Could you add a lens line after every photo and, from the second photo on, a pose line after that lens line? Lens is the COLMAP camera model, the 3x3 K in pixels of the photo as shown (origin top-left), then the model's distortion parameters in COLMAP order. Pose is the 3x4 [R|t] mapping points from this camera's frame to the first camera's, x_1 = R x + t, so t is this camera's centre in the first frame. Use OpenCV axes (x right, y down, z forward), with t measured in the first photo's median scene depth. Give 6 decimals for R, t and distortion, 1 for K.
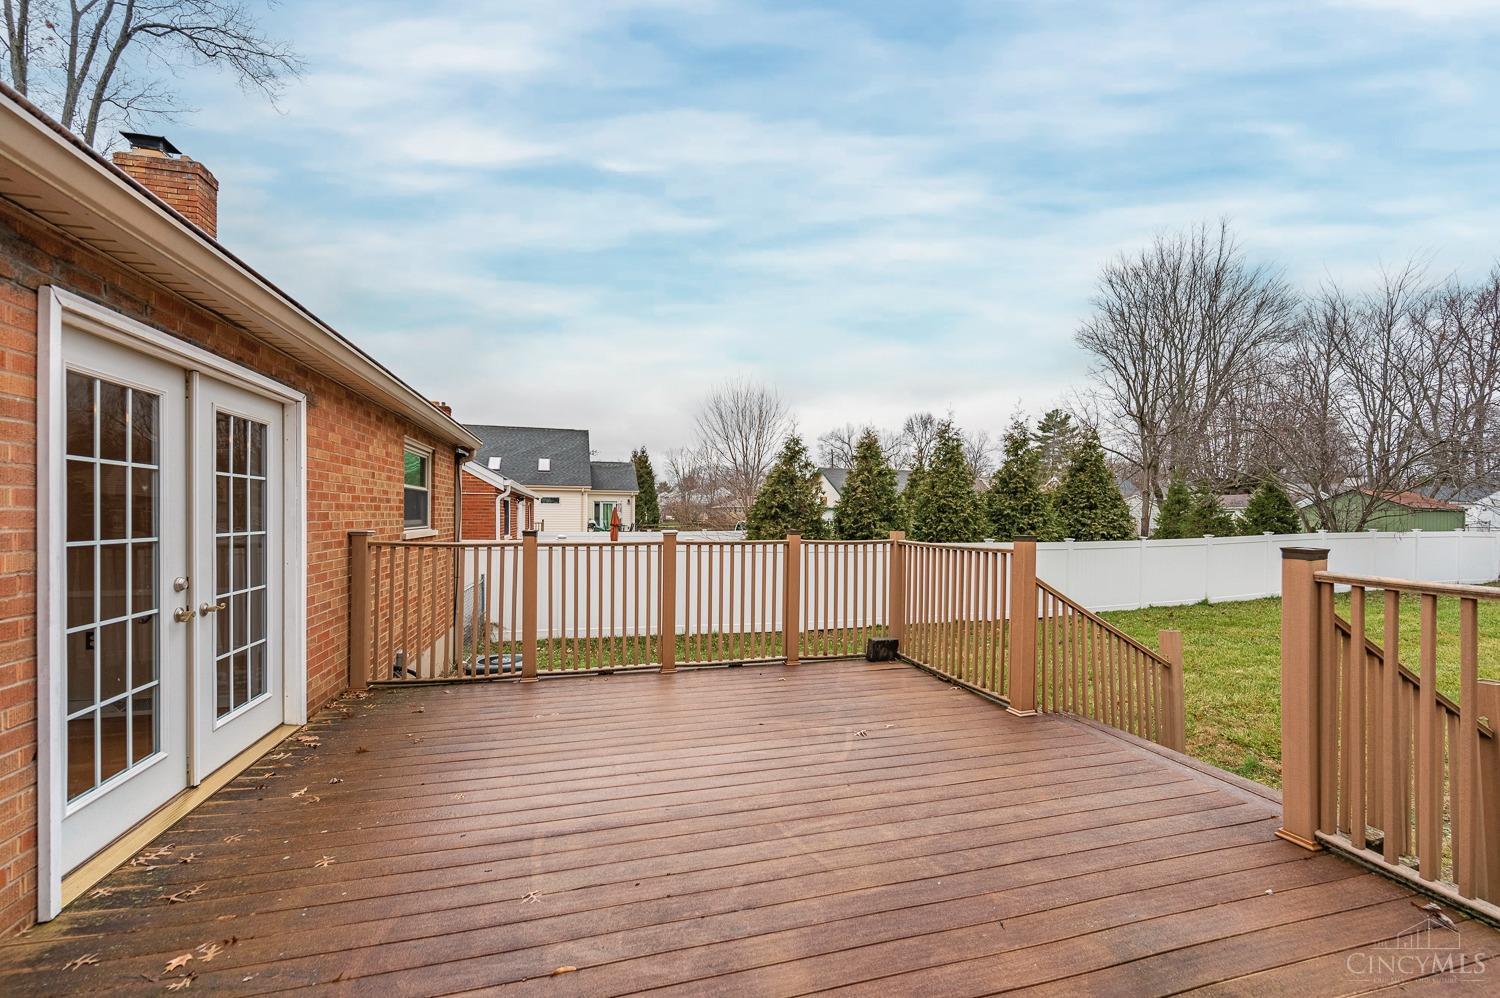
lens RADIAL K [[600.0, 0, 743.1], [0, 600.0, 510.9], [0, 0, 1]] dist [0.000249, 0.000033]
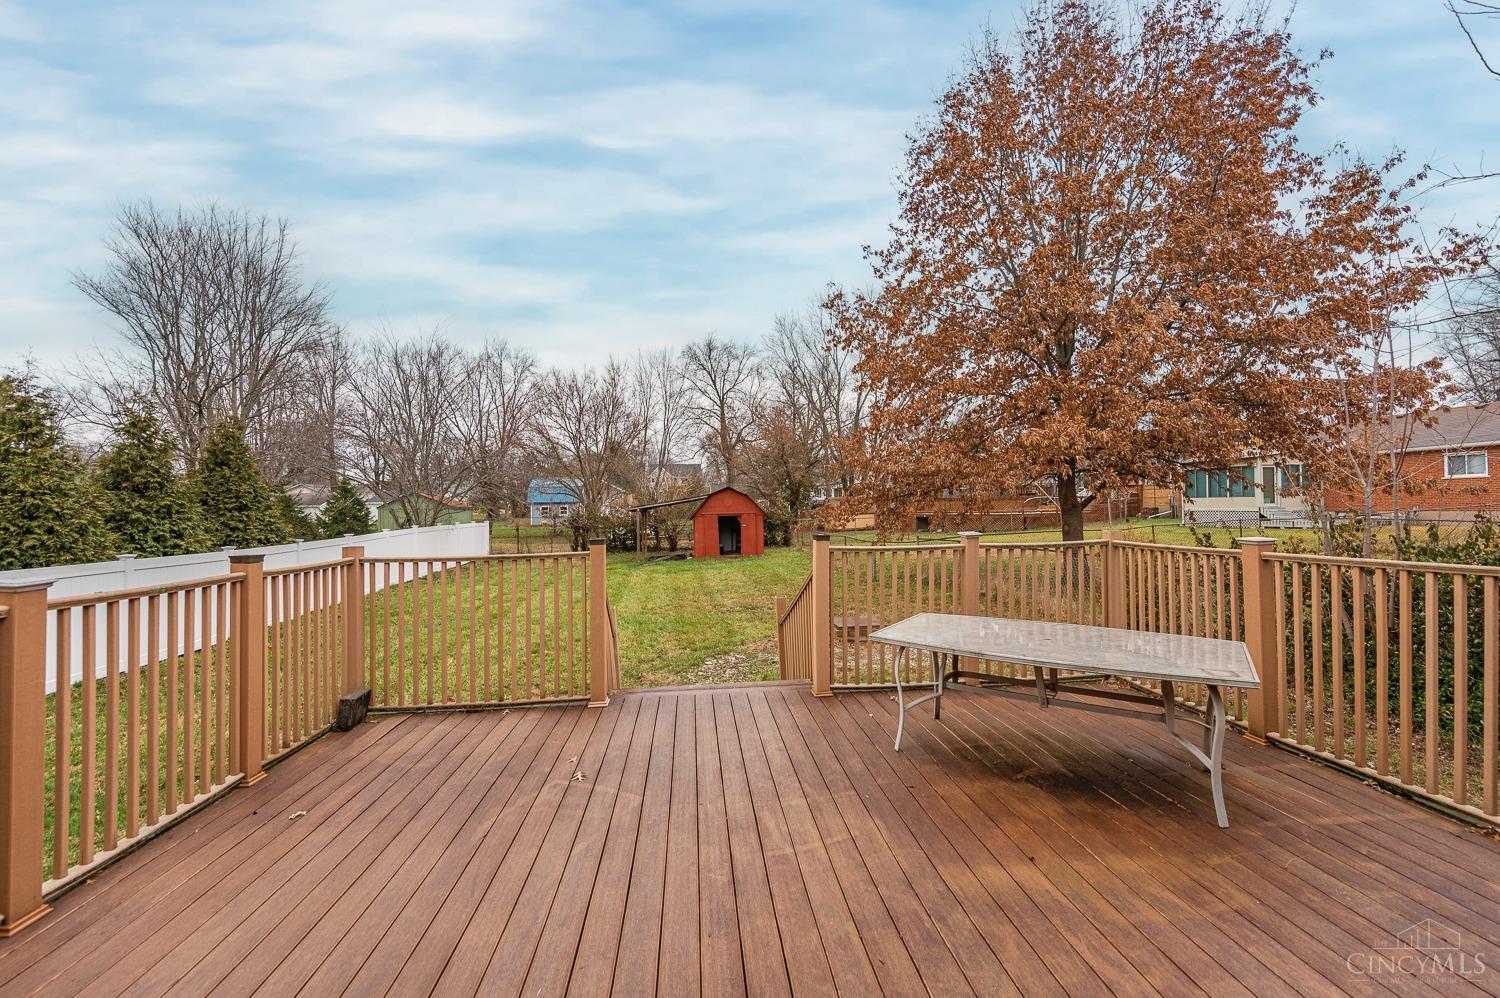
lens RADIAL K [[600.0, 0, 746.5], [0, 600.0, 494.8], [0, 0, 1]] dist [0.000249, 0.000033]
pose [[0.171486, 0.017073, 0.985039, -0.158679], [0.006563, 0.999808, -0.018472, -0.005603], [-0.985165, 0.009633, 0.171341, 0.152962]]
